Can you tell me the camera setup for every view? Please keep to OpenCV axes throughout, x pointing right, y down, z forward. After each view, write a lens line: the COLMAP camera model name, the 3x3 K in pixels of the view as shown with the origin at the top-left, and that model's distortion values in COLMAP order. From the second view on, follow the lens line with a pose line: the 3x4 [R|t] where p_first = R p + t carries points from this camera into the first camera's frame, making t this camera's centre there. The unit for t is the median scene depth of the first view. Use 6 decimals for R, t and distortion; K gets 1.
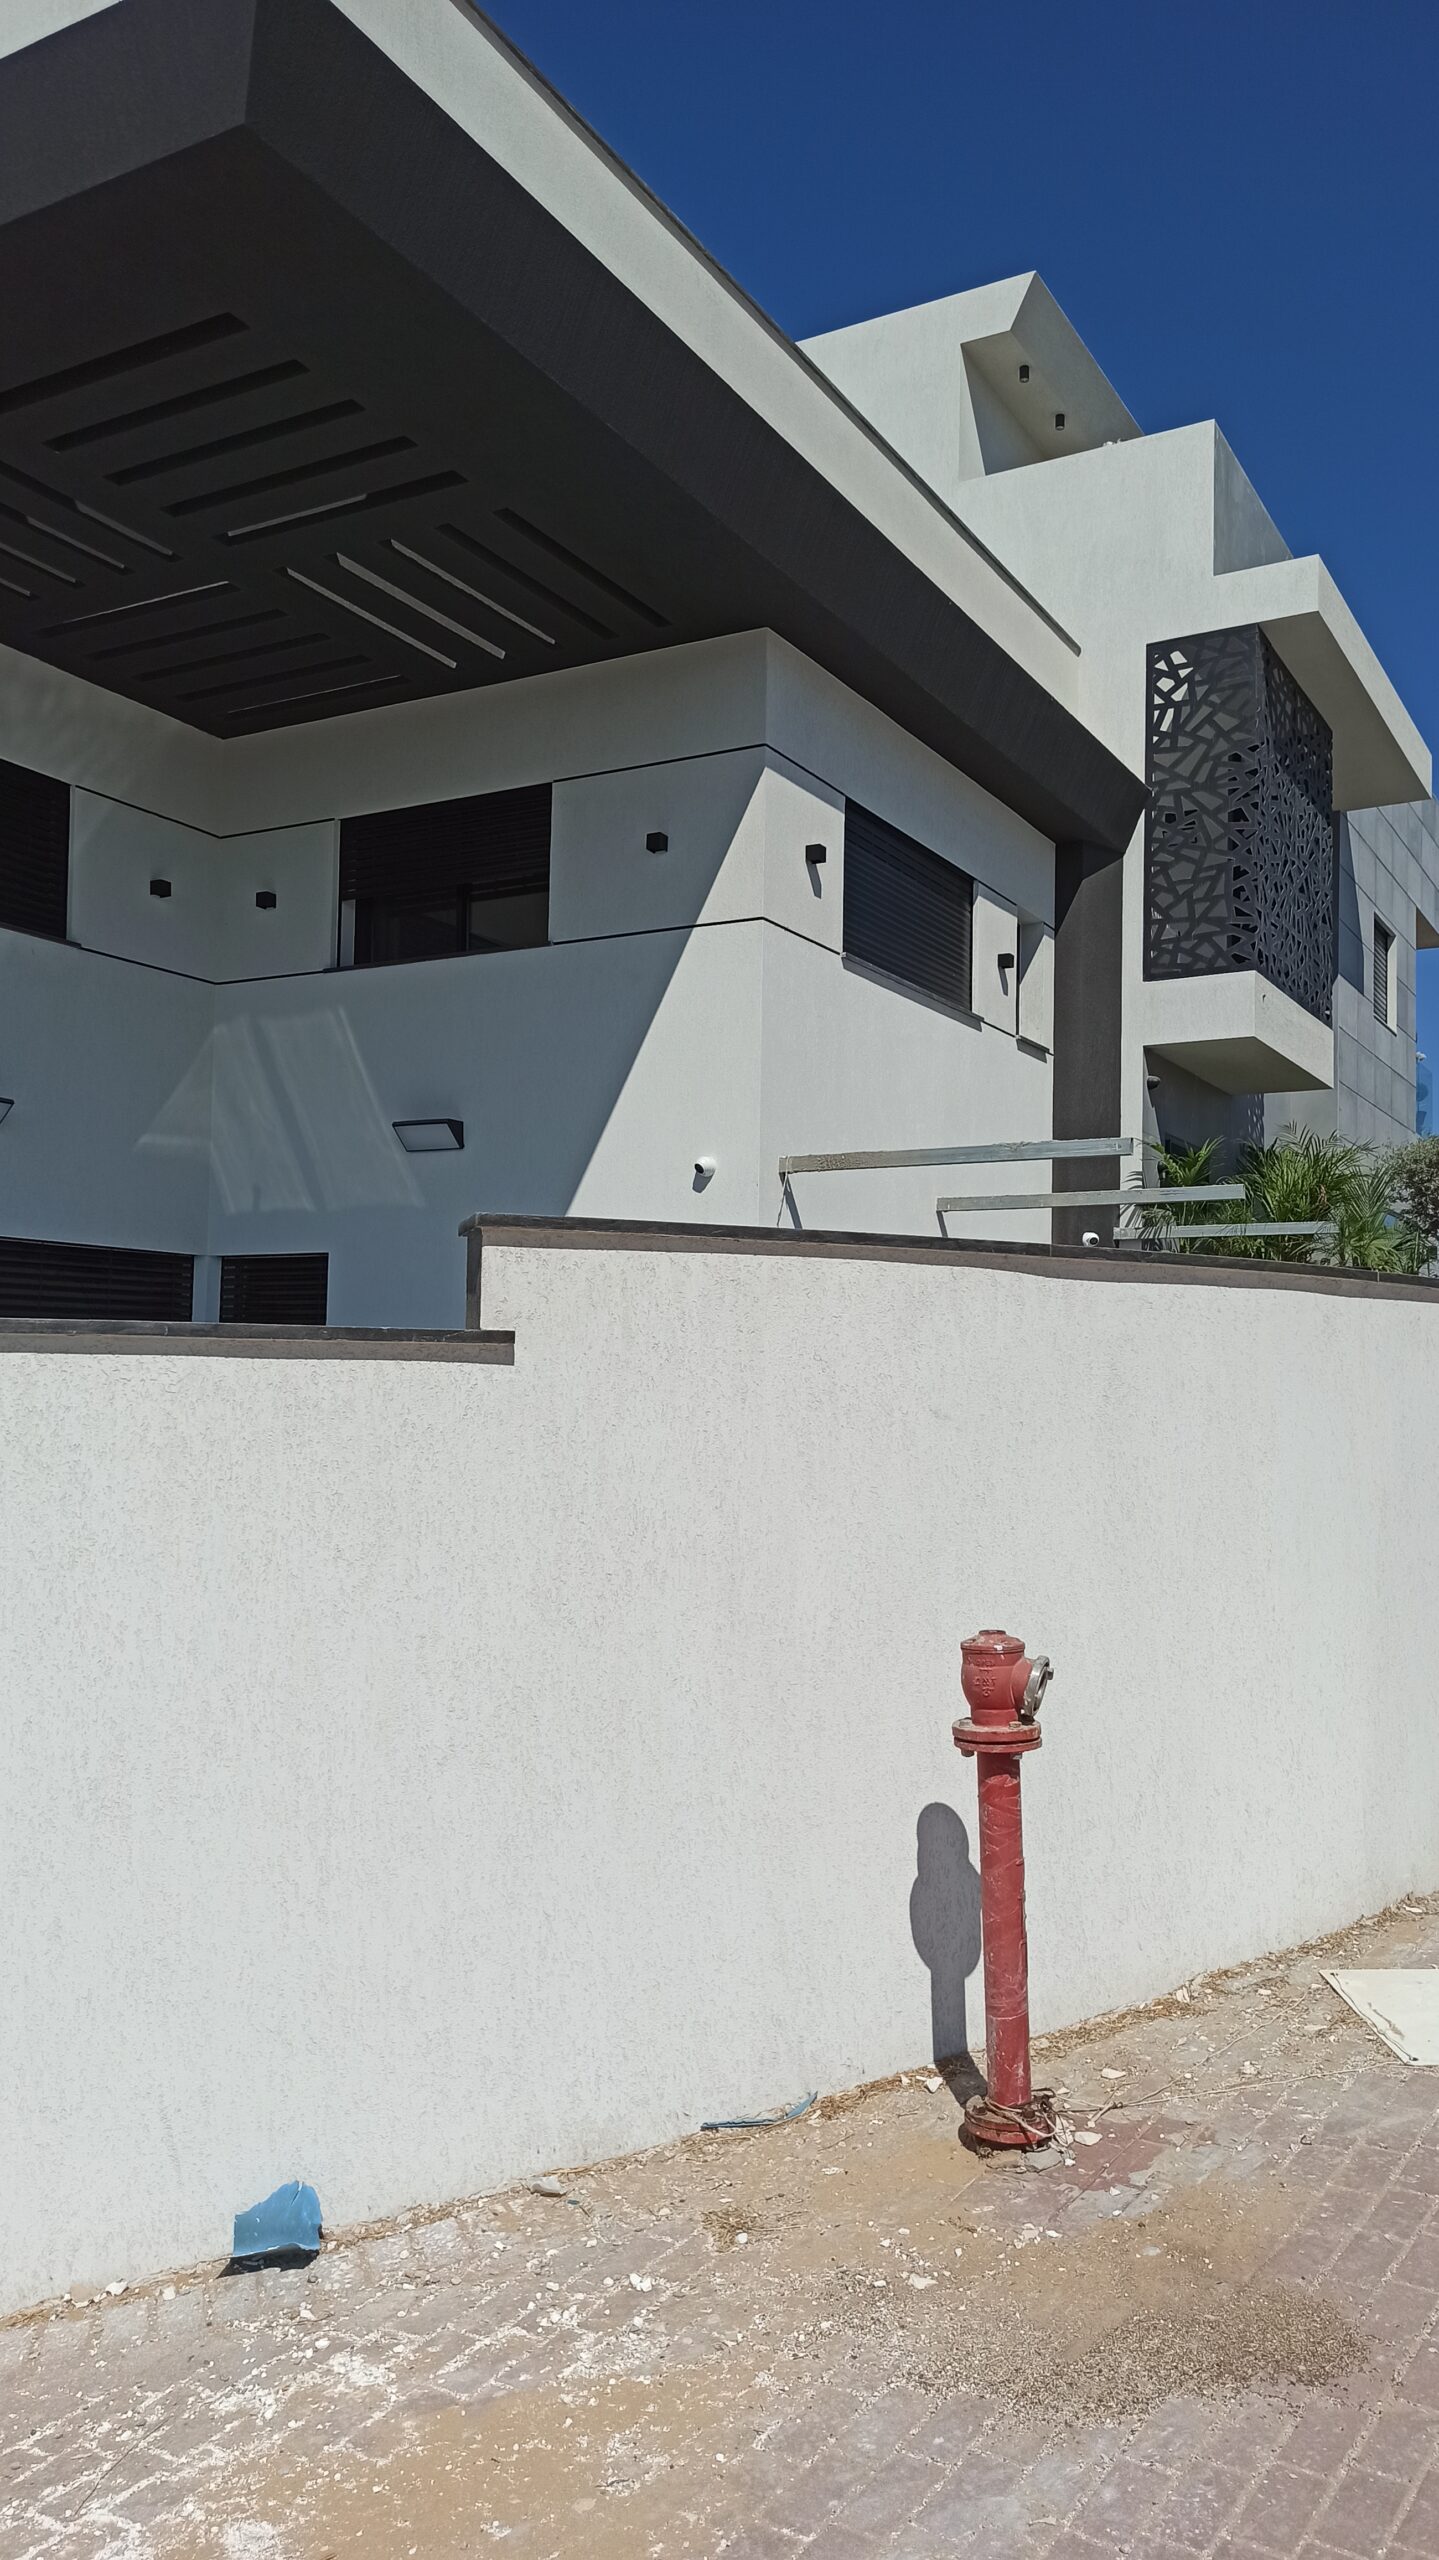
lens RADIAL K [[1865.7, 0, 719.5], [0, 1865.7, 1280.0], [0, 0, 1]] dist [0.071289, -0.084721]
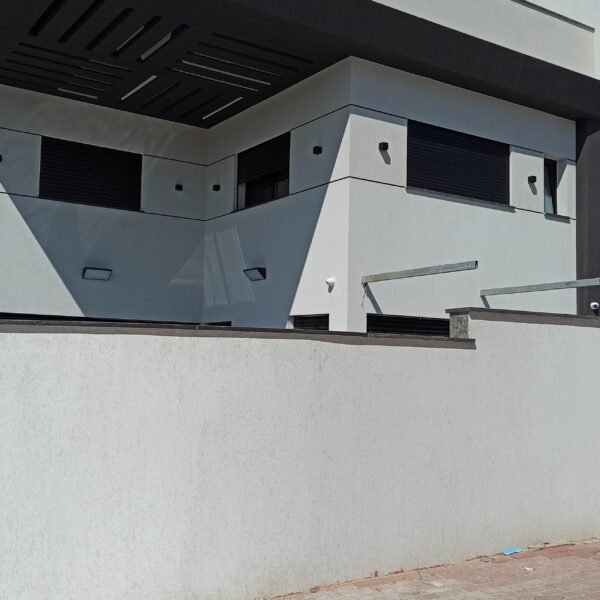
lens RADIAL K [[777.2, 0, 299.5], [0, 777.2, 300.5], [0, 0, 1]] dist [0.072872, -0.090248]
pose [[0.900741, -0.035303, -0.432920, 0.351517], [0.019576, 0.998978, -0.040733, 0.002478], [0.433916, 0.028215, 0.900512, 0.075843]]
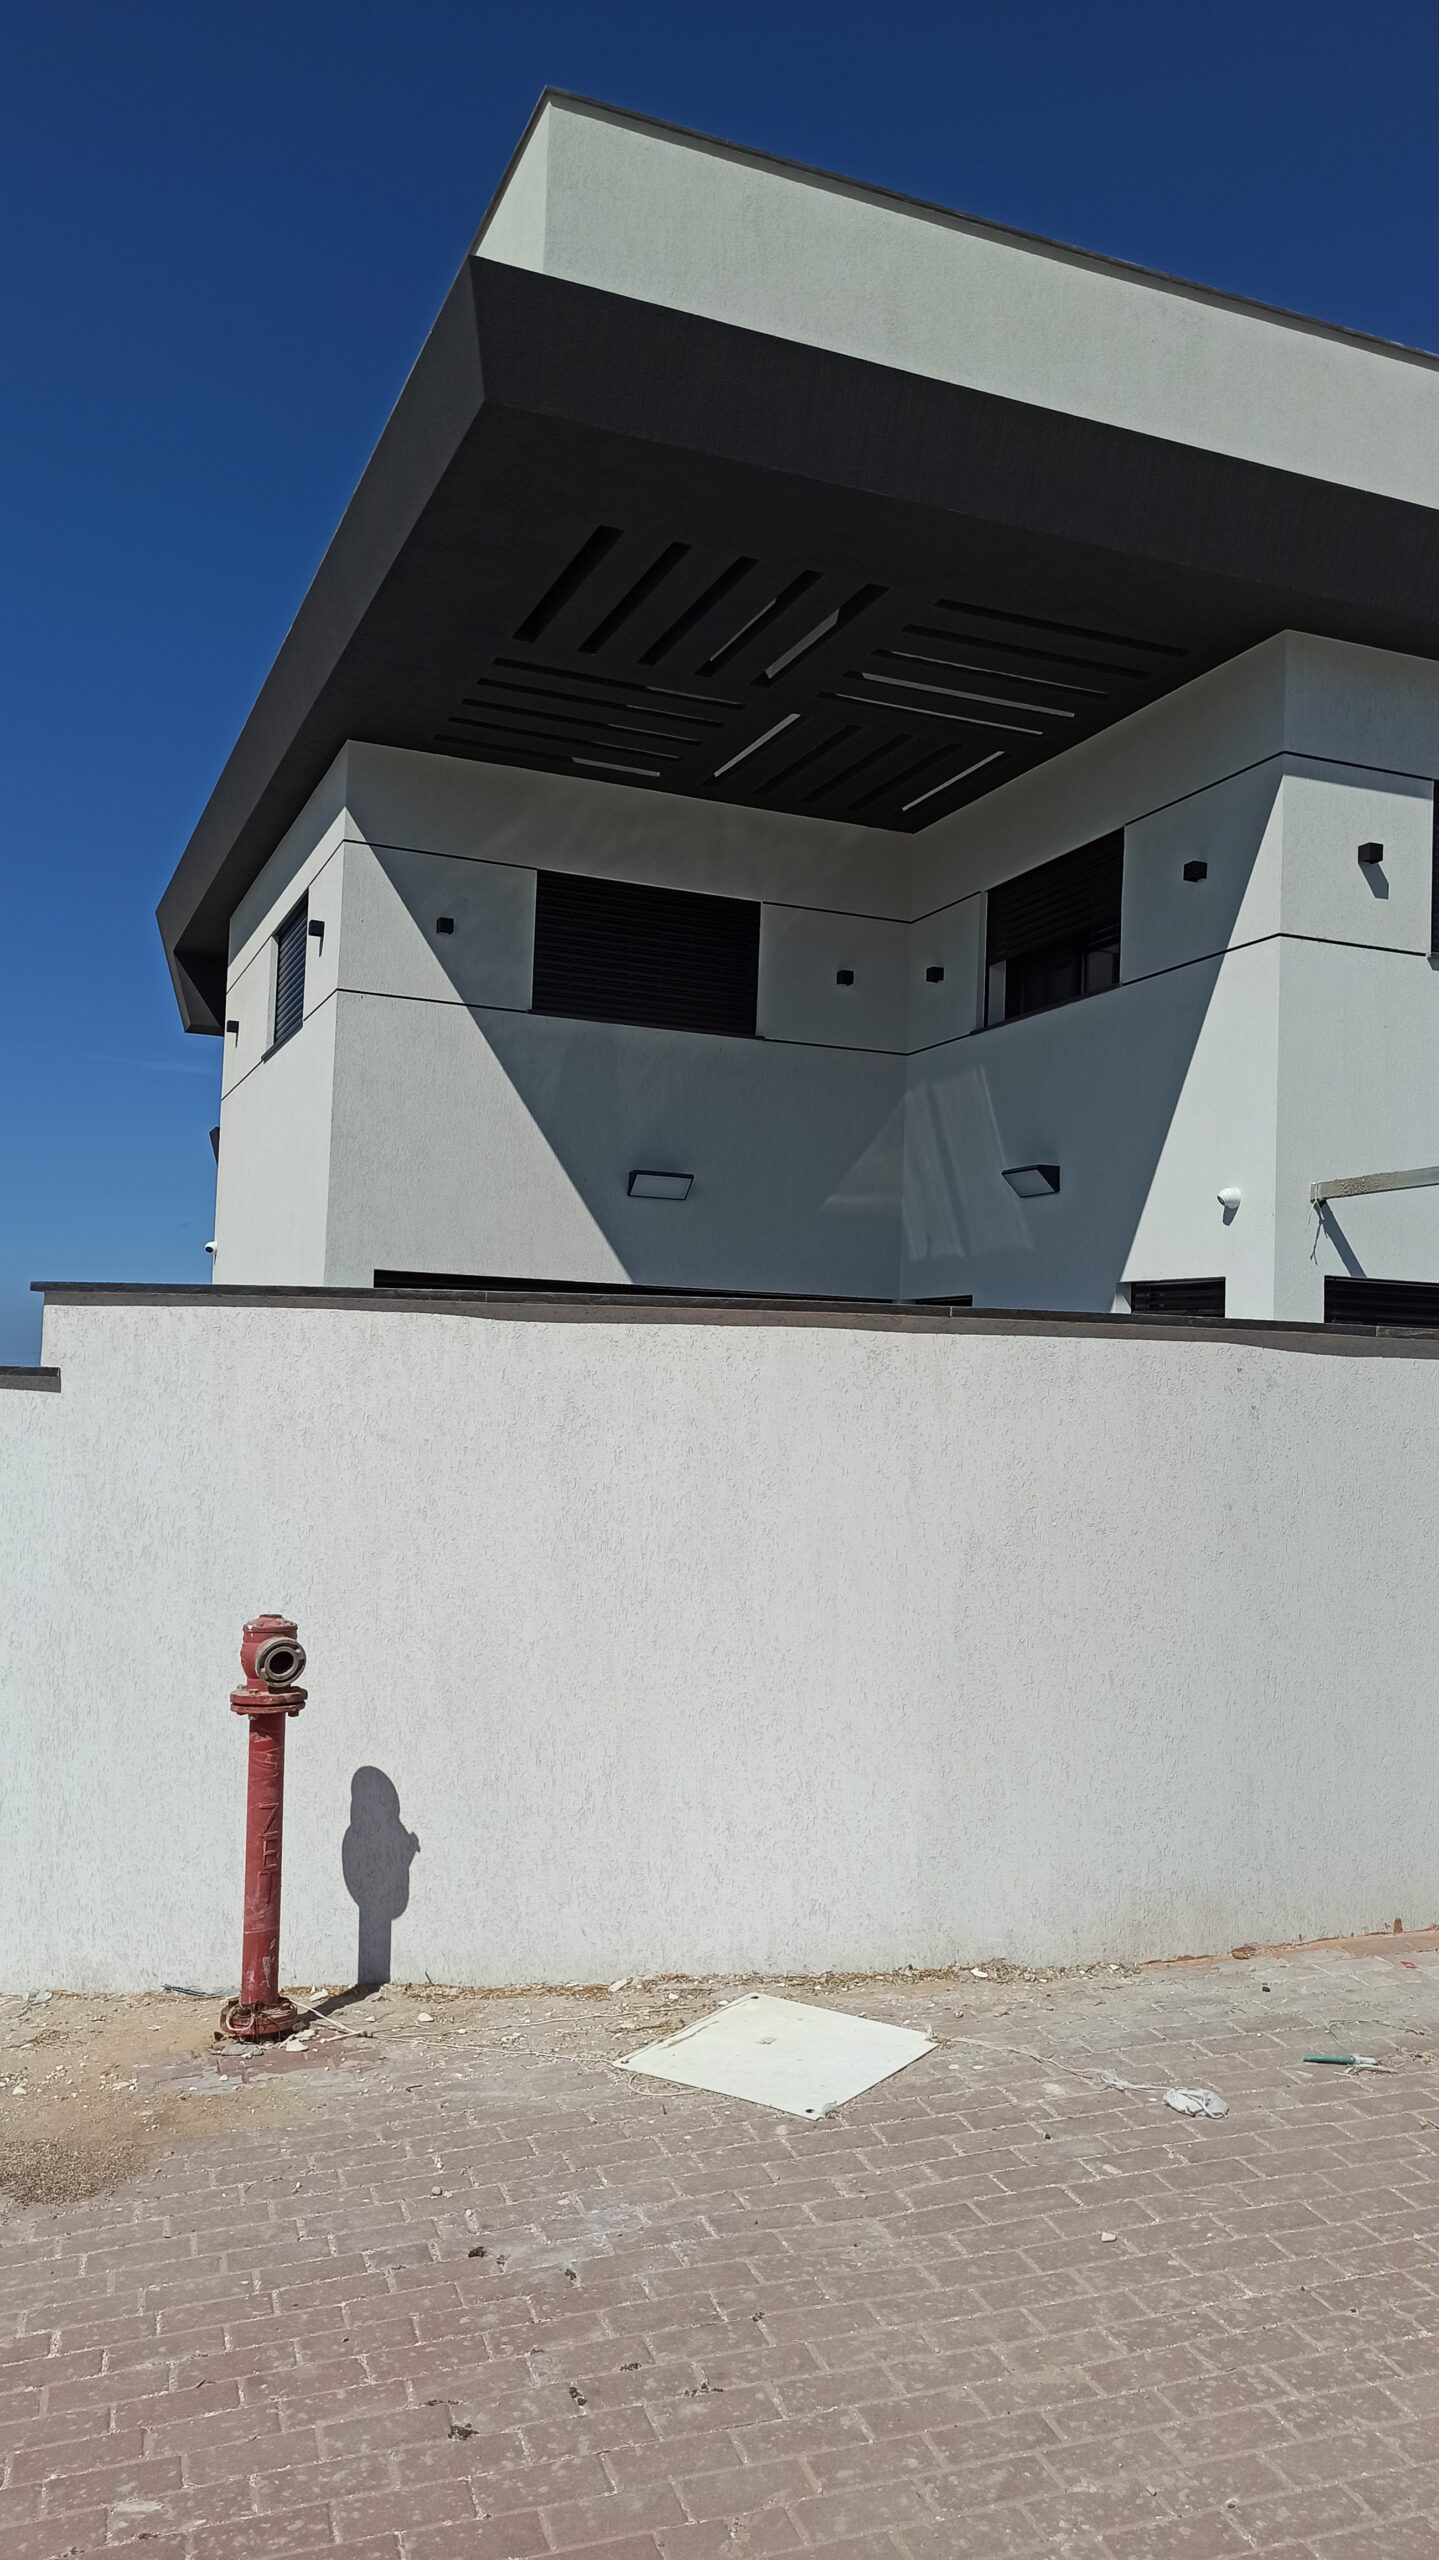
lens RADIAL K [[1865.7, 0, 719.5], [0, 1865.7, 1280.0], [0, 0, 1]] dist [0.071289, -0.084721]
pose [[0.793539, -0.027802, -0.607883, 0.337043], [0.015512, 0.999555, -0.025465, 0.001773], [0.608321, 0.010778, 0.793618, 0.063109]]
